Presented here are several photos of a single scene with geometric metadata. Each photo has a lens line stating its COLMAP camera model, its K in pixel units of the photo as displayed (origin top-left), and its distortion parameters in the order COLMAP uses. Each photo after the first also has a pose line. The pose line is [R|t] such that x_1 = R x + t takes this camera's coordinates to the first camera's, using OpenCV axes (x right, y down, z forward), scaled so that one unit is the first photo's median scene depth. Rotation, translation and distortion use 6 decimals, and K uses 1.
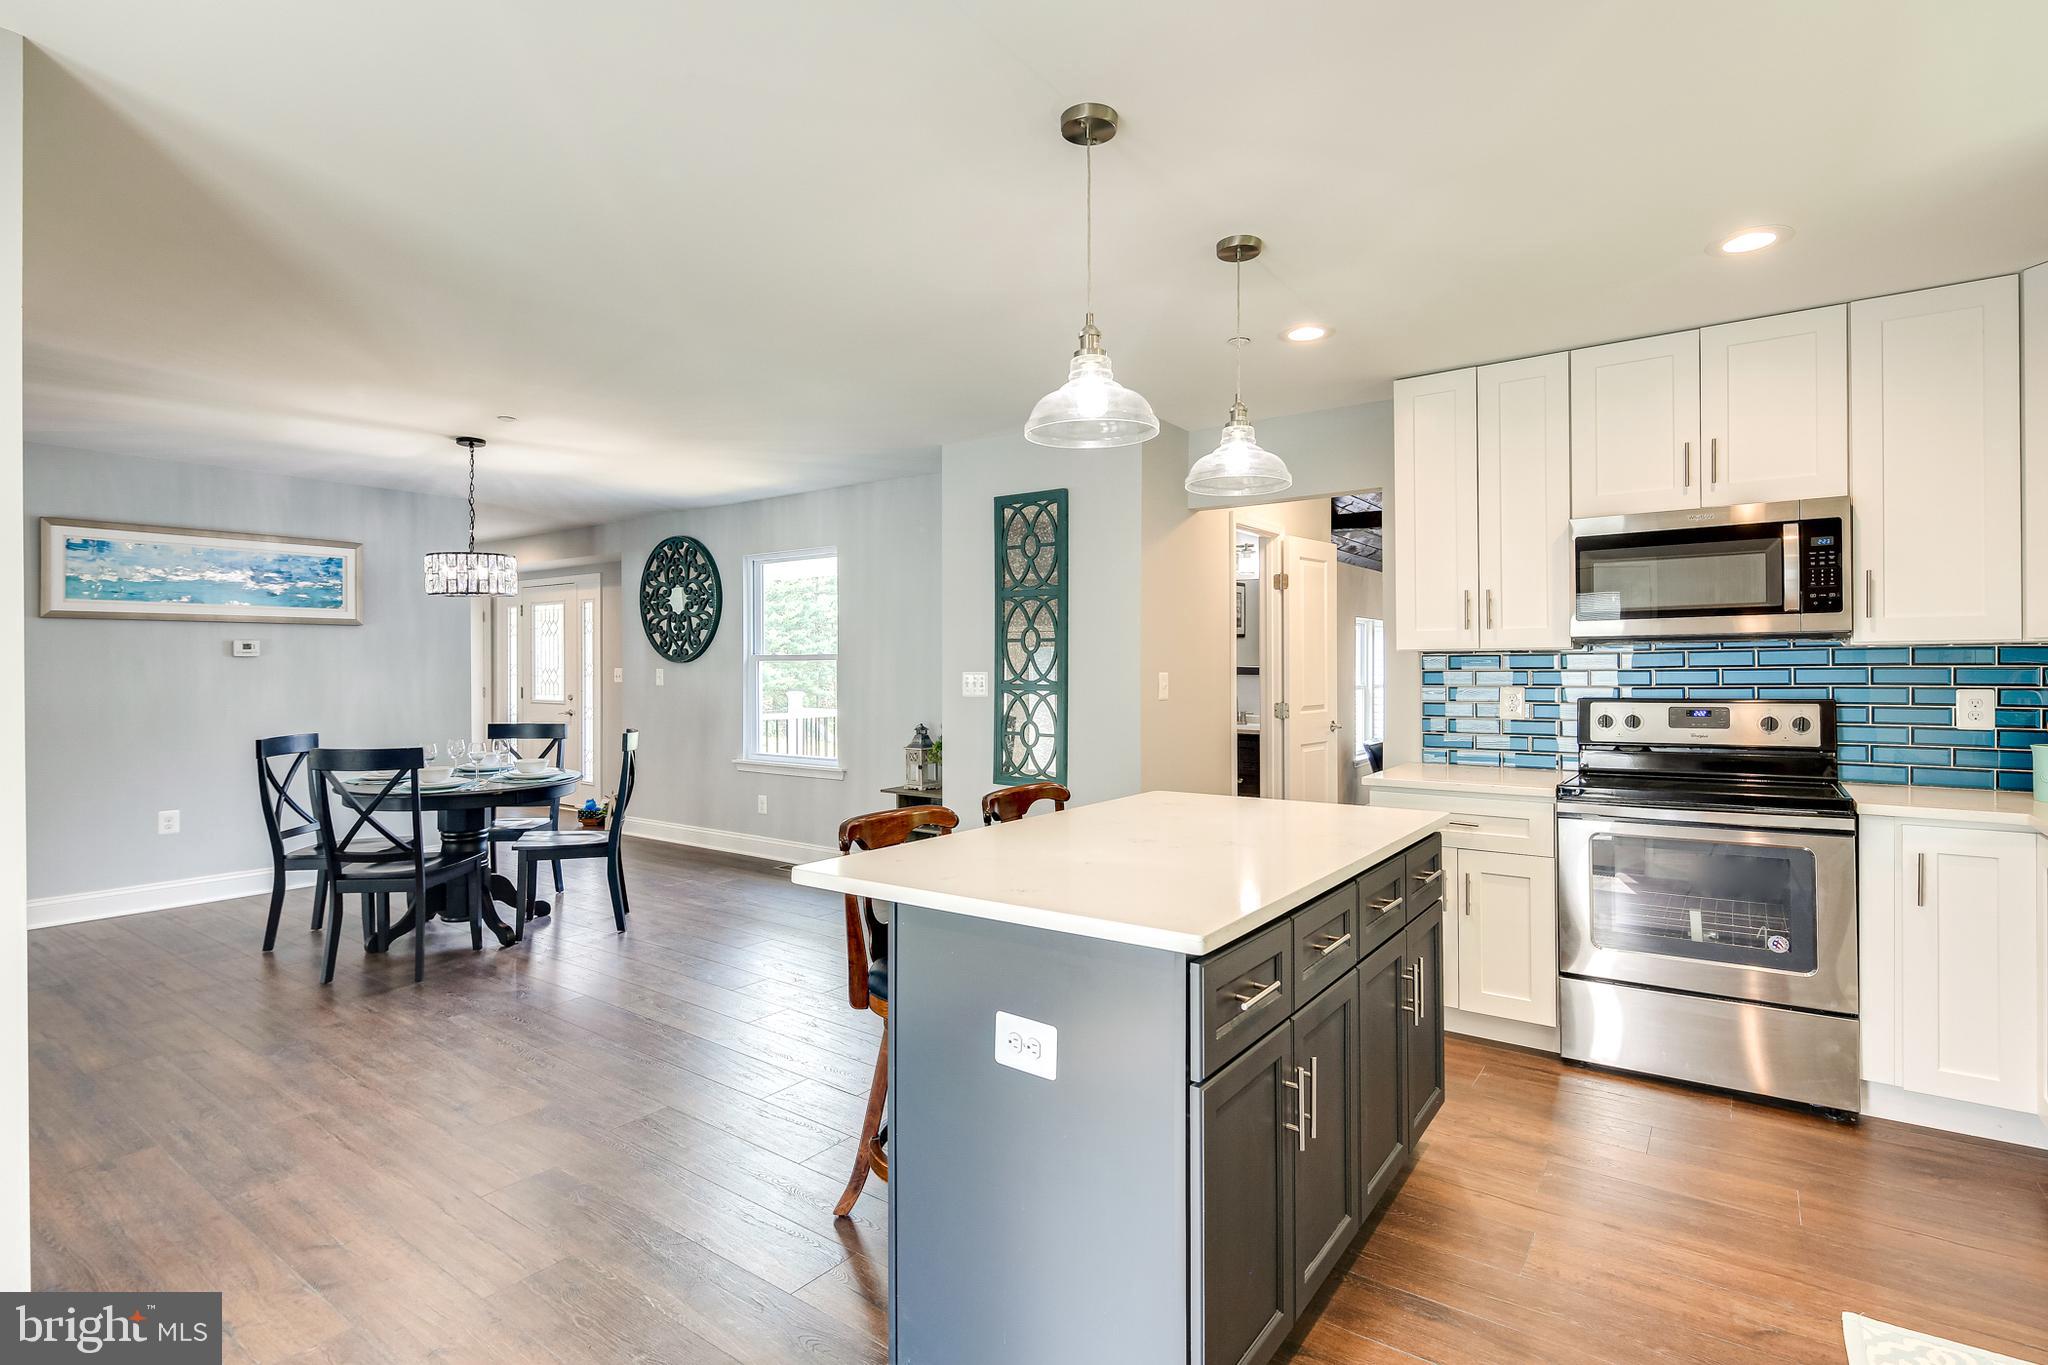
lens RADIAL K [[993.0, 0, 1014.6], [0, 993.0, 665.2], [0, 0, 1]] dist [0.011823, -0.006080]
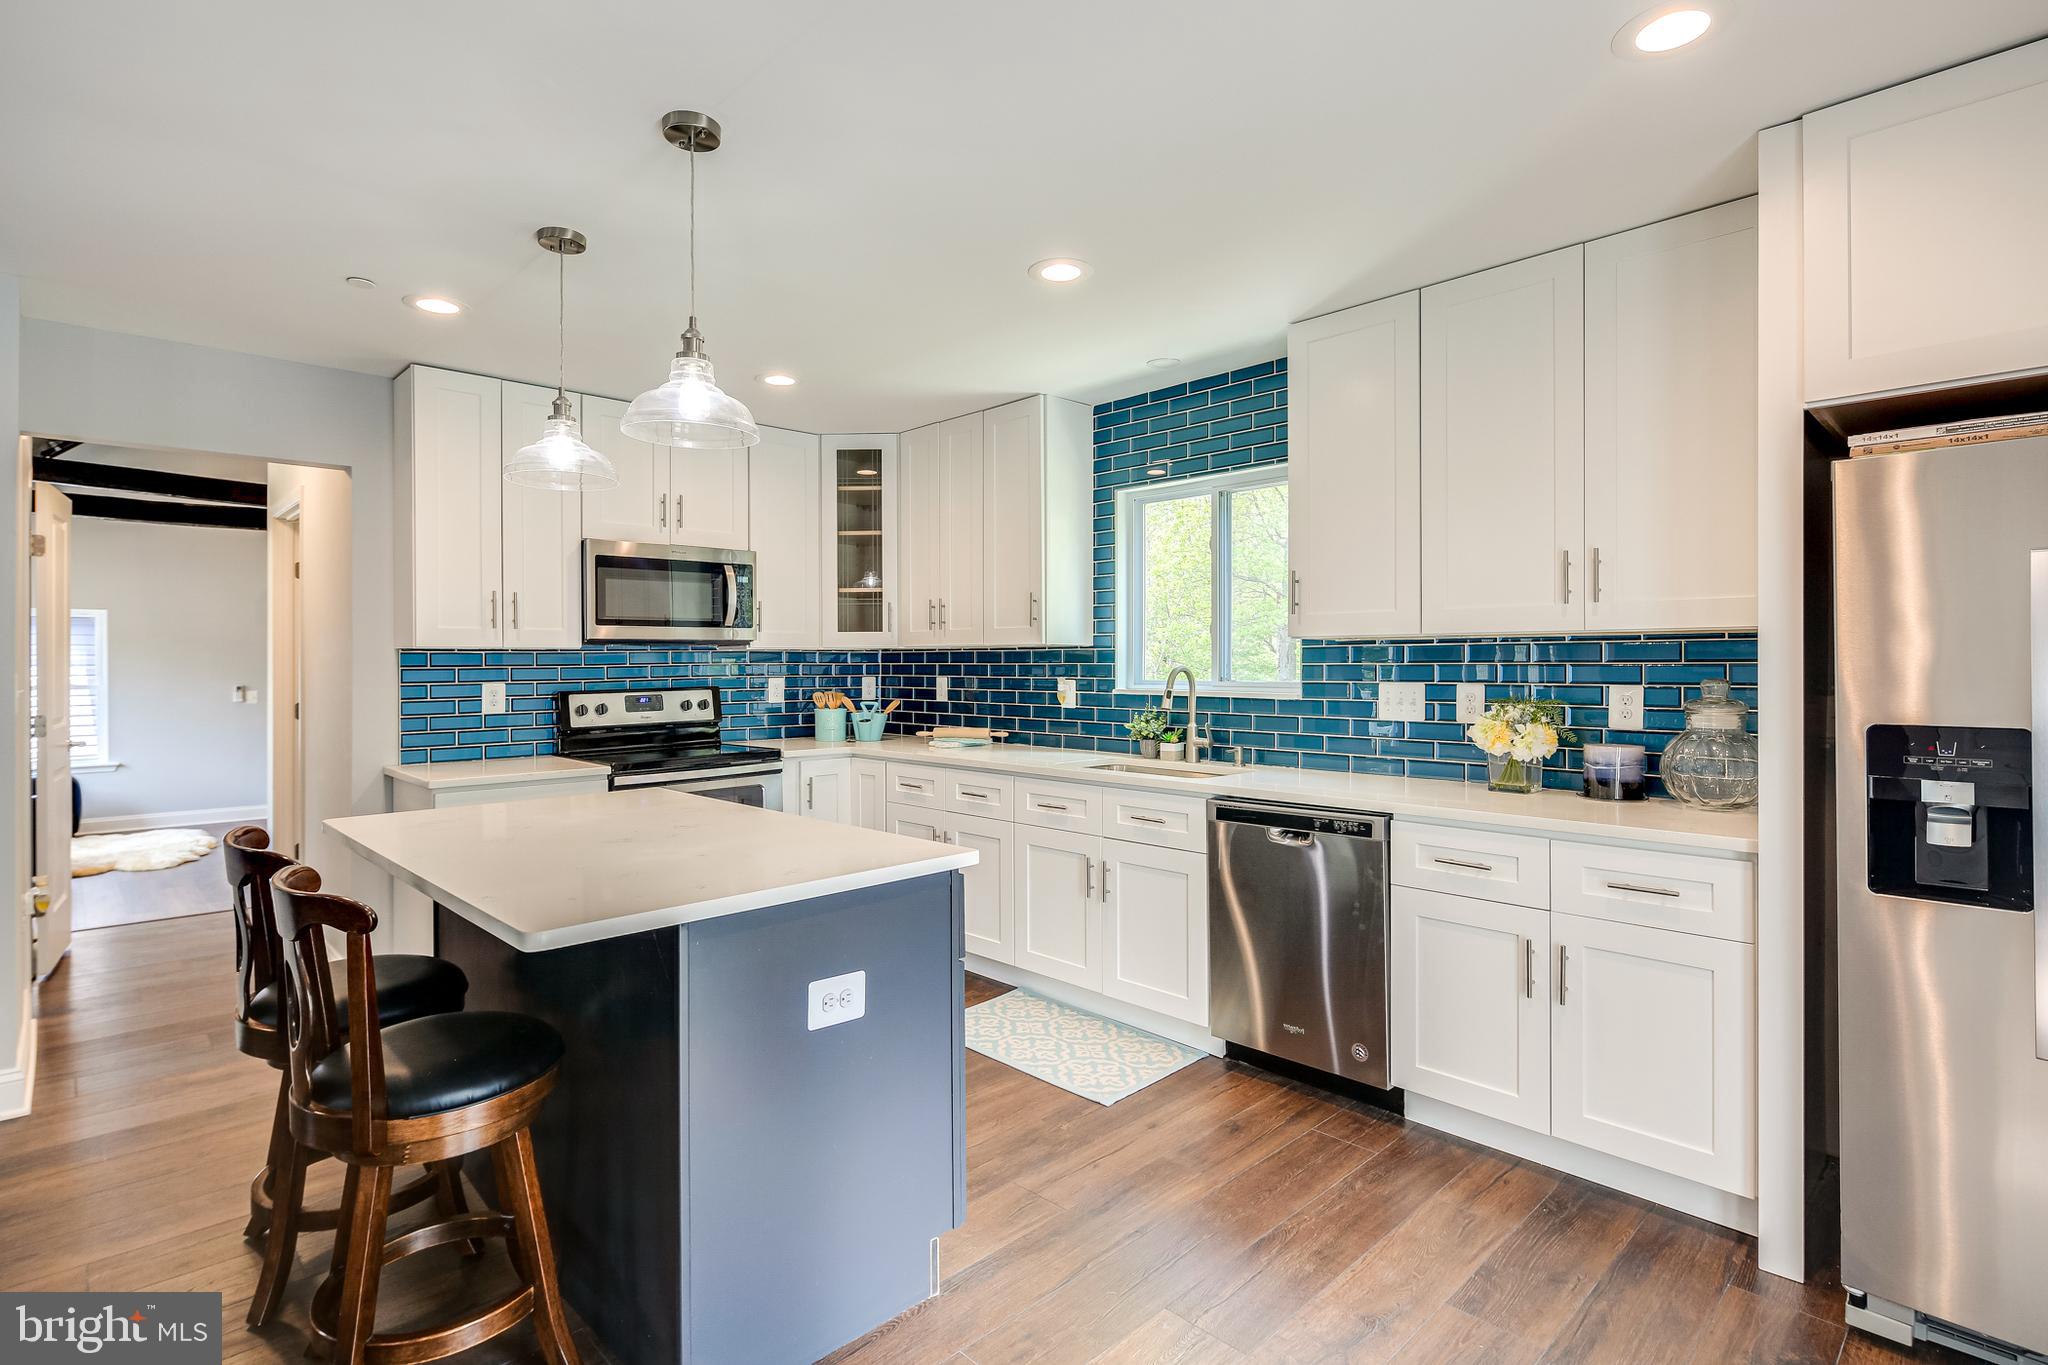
lens RADIAL K [[993.0, 0, 1033.5], [0, 993.0, 658.7], [0, 0, 1]] dist [0.011823, -0.006080]
pose [[0.161372, 0.004324, 0.986884, -0.496356], [0.001206, 0.999989, -0.004579, 0.000994], [-0.986893, 0.001929, 0.161365, 0.279430]]
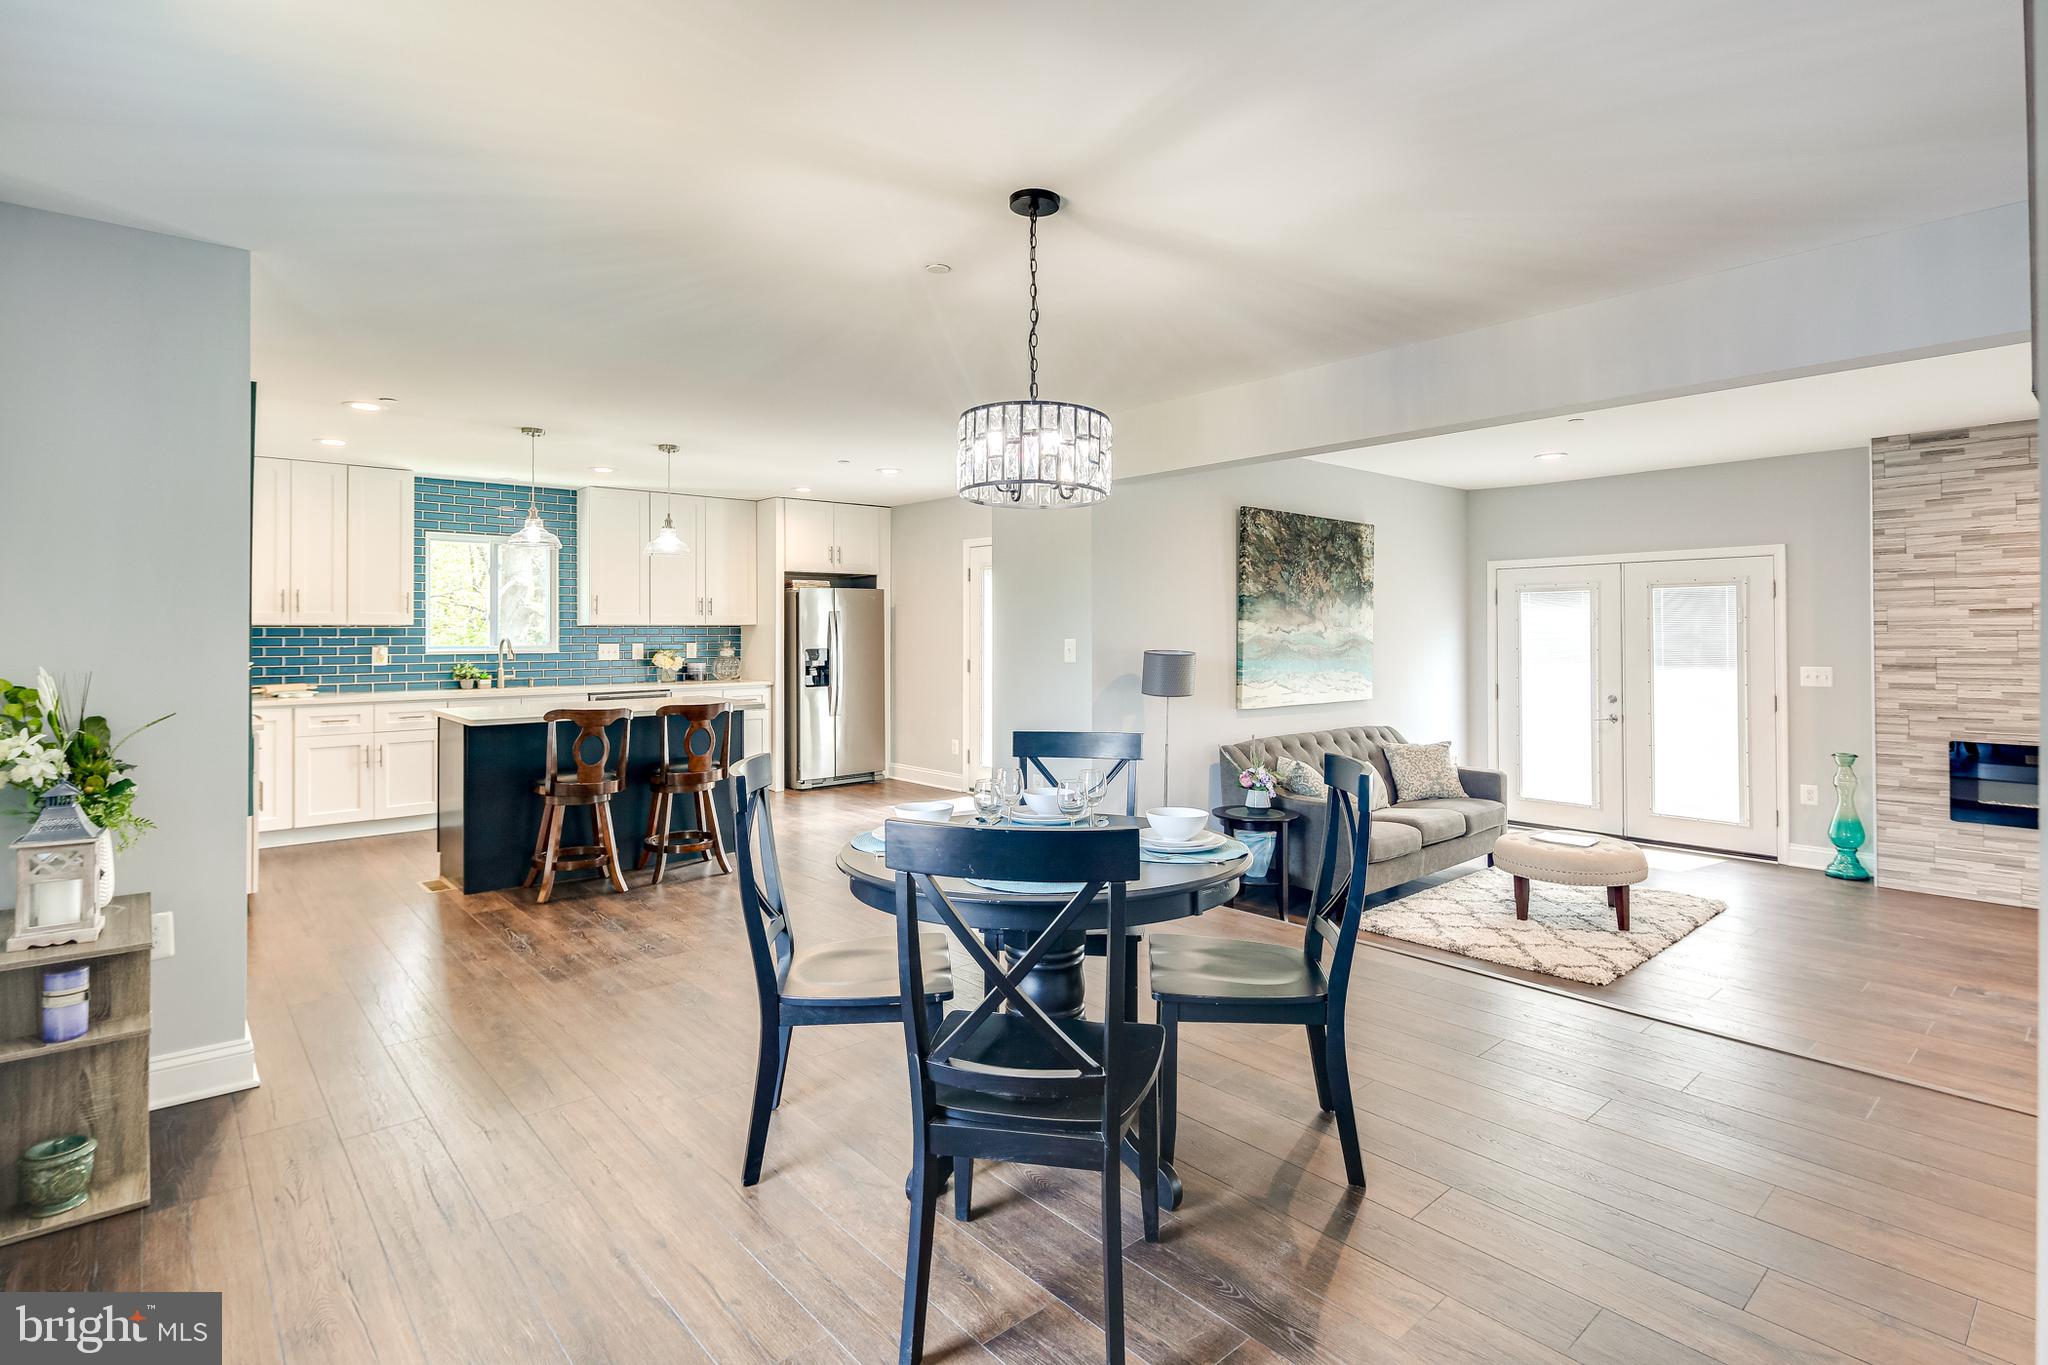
lens RADIAL K [[993.0, 0, 1028.1], [0, 993.0, 623.2], [0, 0, 1]] dist [0.011823, -0.006080]
pose [[-0.977597, 0.006233, 0.210395, -0.890176], [0.004128, 0.999937, -0.010442, 0.000830], [-0.210447, -0.009340, -0.977561, 2.065165]]
